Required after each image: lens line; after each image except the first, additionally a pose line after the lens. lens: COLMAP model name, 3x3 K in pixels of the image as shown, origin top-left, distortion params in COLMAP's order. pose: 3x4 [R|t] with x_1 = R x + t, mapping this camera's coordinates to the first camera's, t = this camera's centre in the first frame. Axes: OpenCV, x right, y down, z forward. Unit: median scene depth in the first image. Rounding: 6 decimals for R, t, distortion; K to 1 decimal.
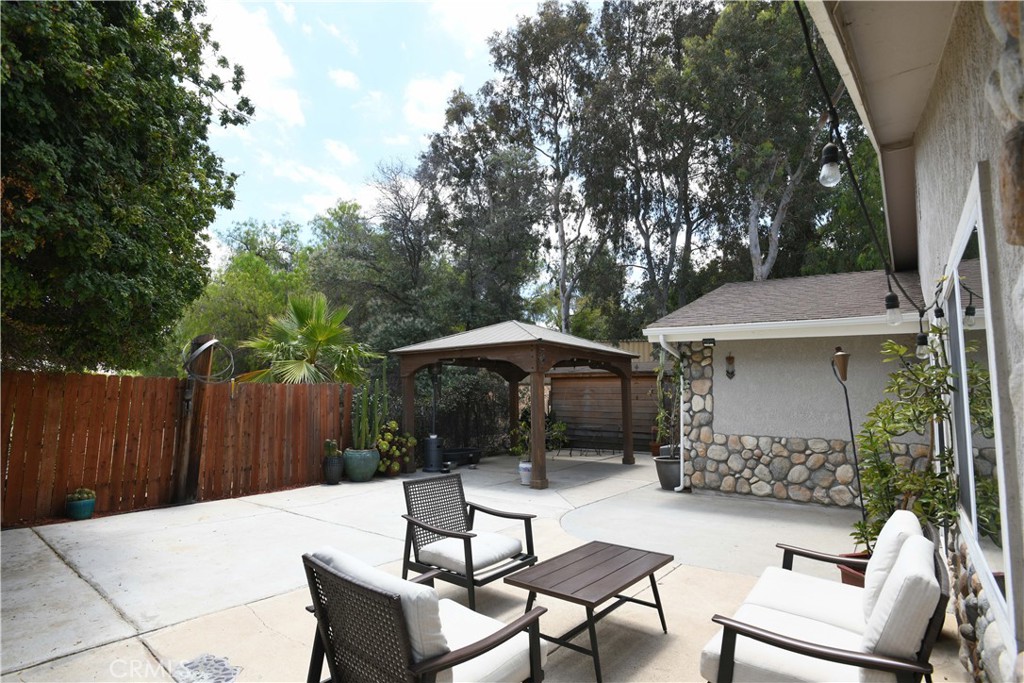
lens RADIAL K [[502.7, 0, 511.6], [0, 502.7, 340.5], [0, 0, 1]] dist [-0.002558, -0.000137]
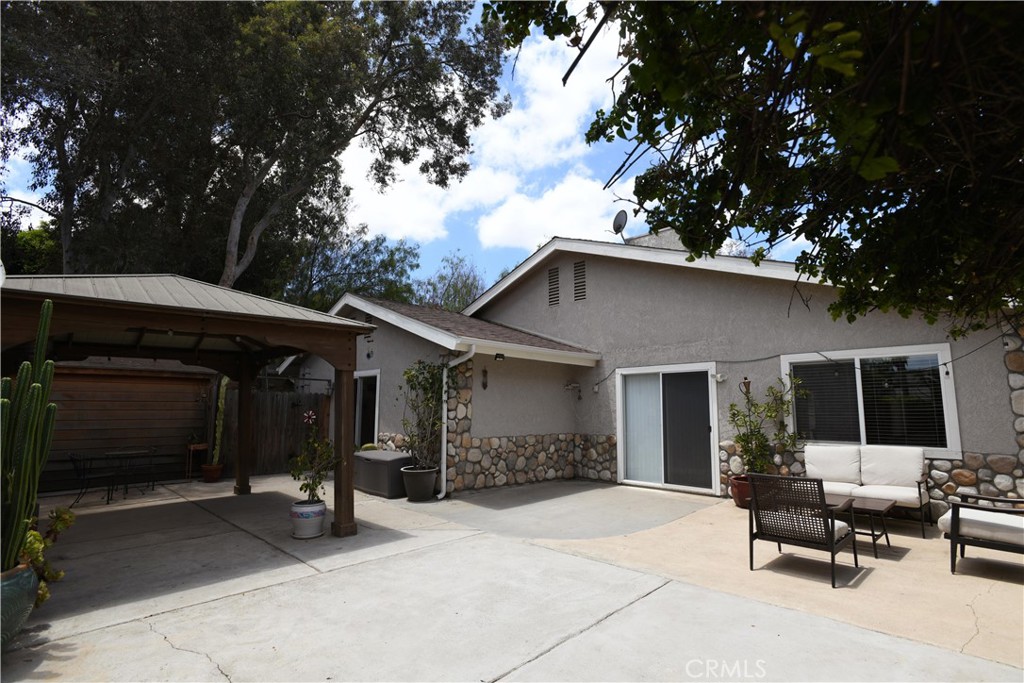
lens RADIAL K [[502.7, 0, 511.8], [0, 502.7, 344.2], [0, 0, 1]] dist [-0.002558, -0.000137]
pose [[0.151772, 0.121589, 0.980908, -0.718791], [-0.103593, 0.988896, -0.106551, 0.091872], [-0.982972, -0.085444, 0.162682, 0.774672]]
